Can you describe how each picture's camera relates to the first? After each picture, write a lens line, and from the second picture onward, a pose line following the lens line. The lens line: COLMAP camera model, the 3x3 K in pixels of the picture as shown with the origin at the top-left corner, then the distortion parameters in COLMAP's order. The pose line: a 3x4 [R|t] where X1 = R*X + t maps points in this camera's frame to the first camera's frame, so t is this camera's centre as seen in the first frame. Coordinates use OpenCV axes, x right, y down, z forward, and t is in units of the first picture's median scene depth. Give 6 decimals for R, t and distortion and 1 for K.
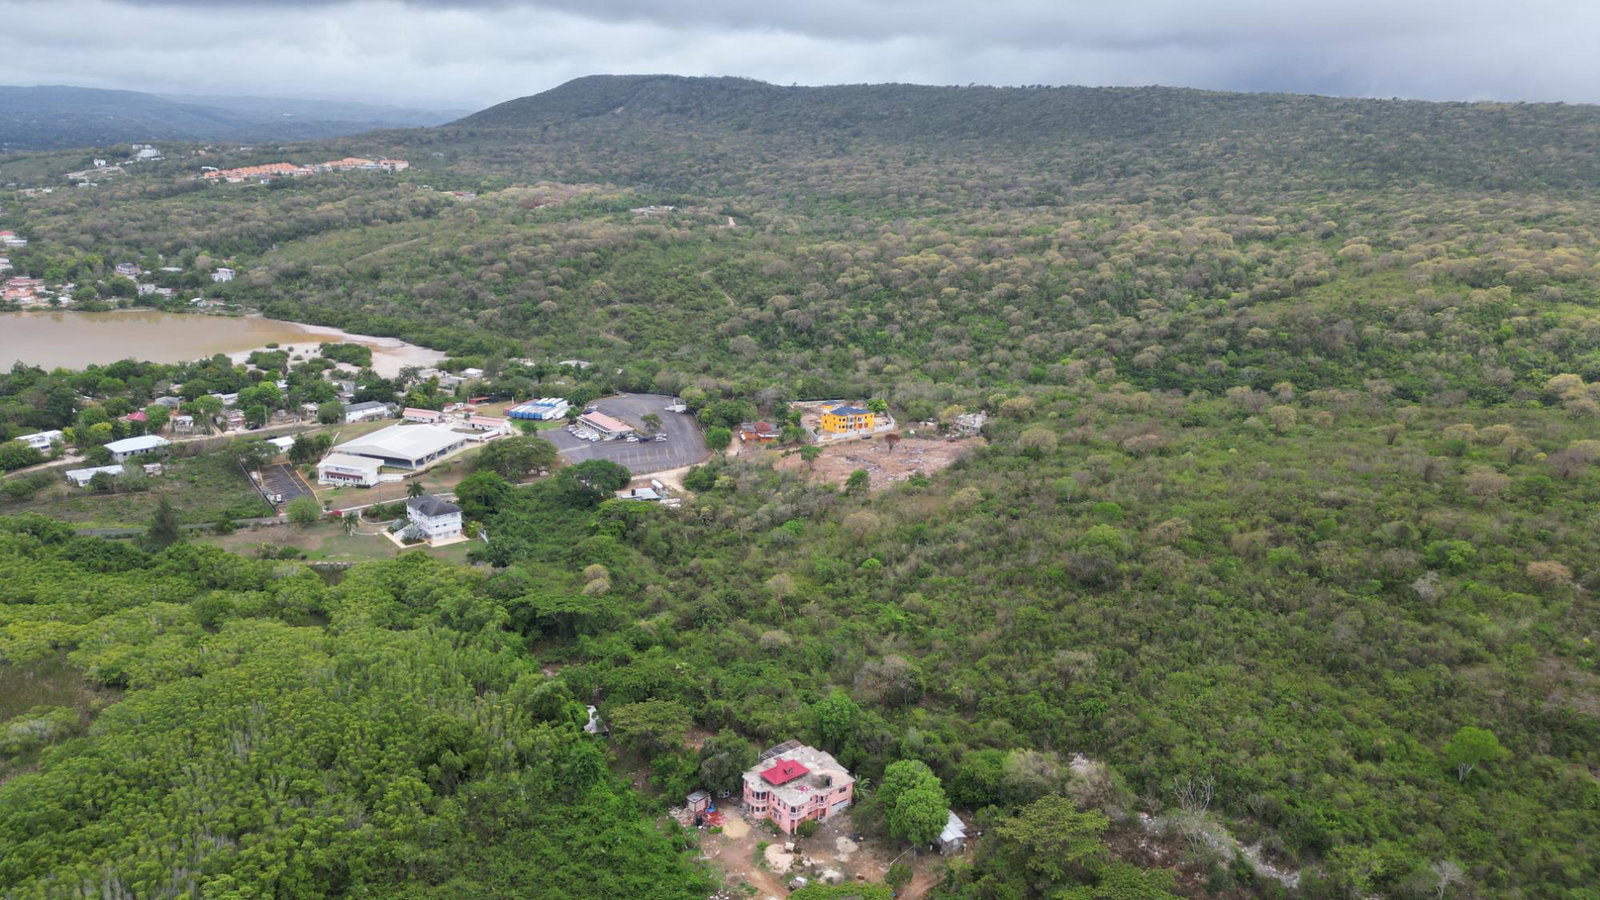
lens RADIAL K [[1112.5, 0, 797.8], [0, 1112.5, 446.7], [0, 0, 1]] dist [0.078818, -0.079115]
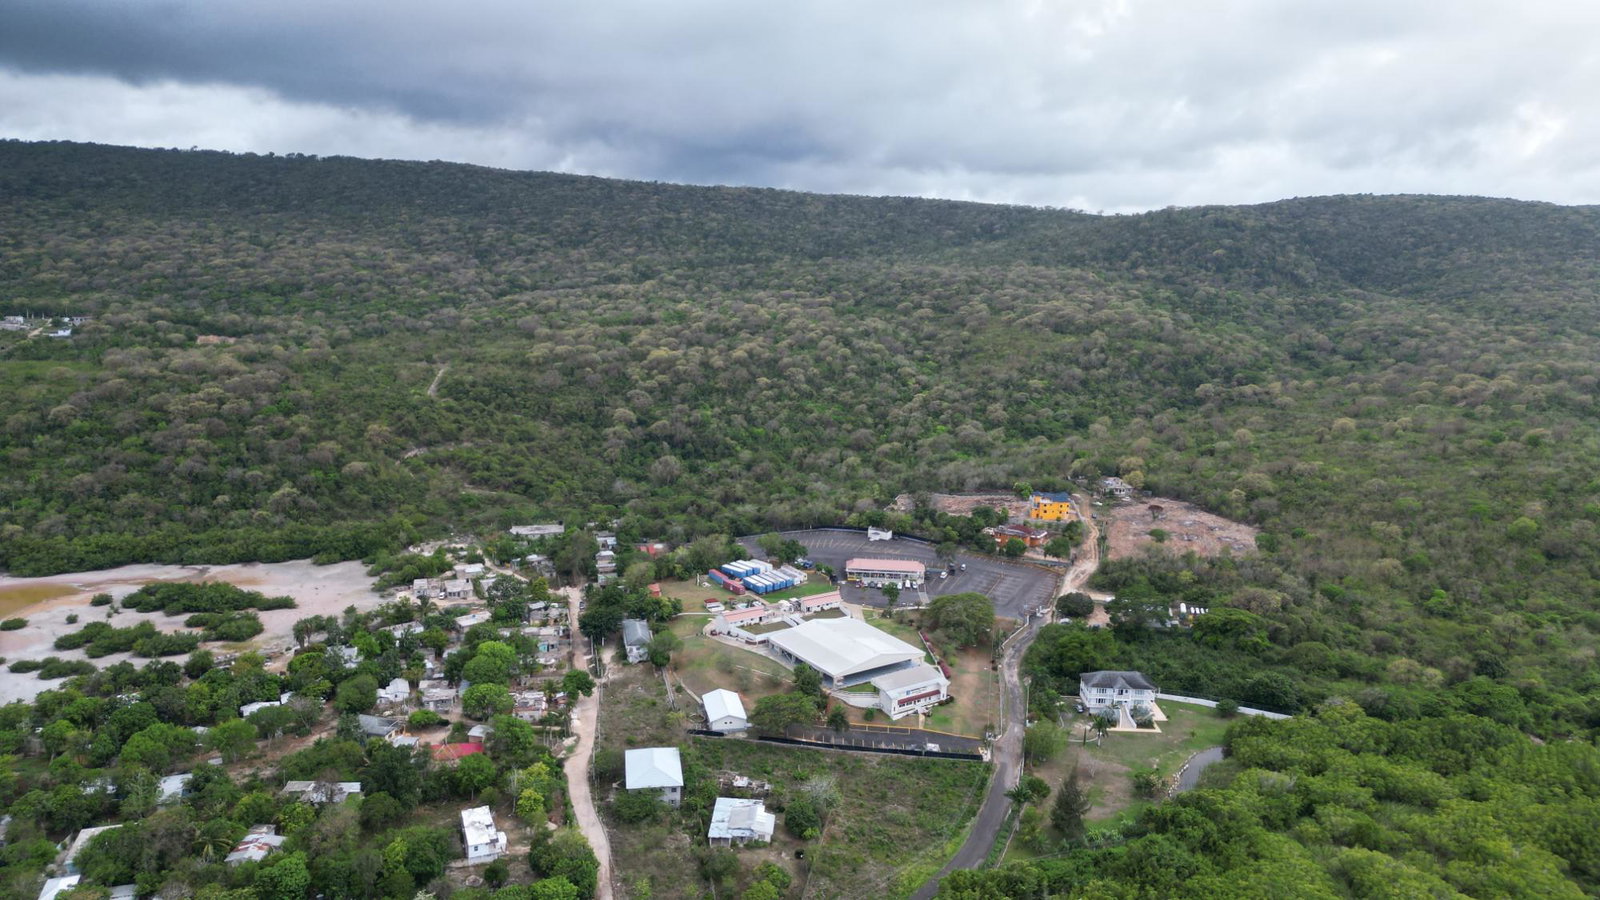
lens RADIAL K [[1112.5, 0, 797.7], [0, 1112.5, 452.6], [0, 0, 1]] dist [0.078818, -0.079115]
pose [[0.653207, -0.164936, 0.738997, -0.982488], [0.198368, 0.979175, 0.043202, -0.187168], [-0.730733, 0.118374, 0.672322, 0.504410]]
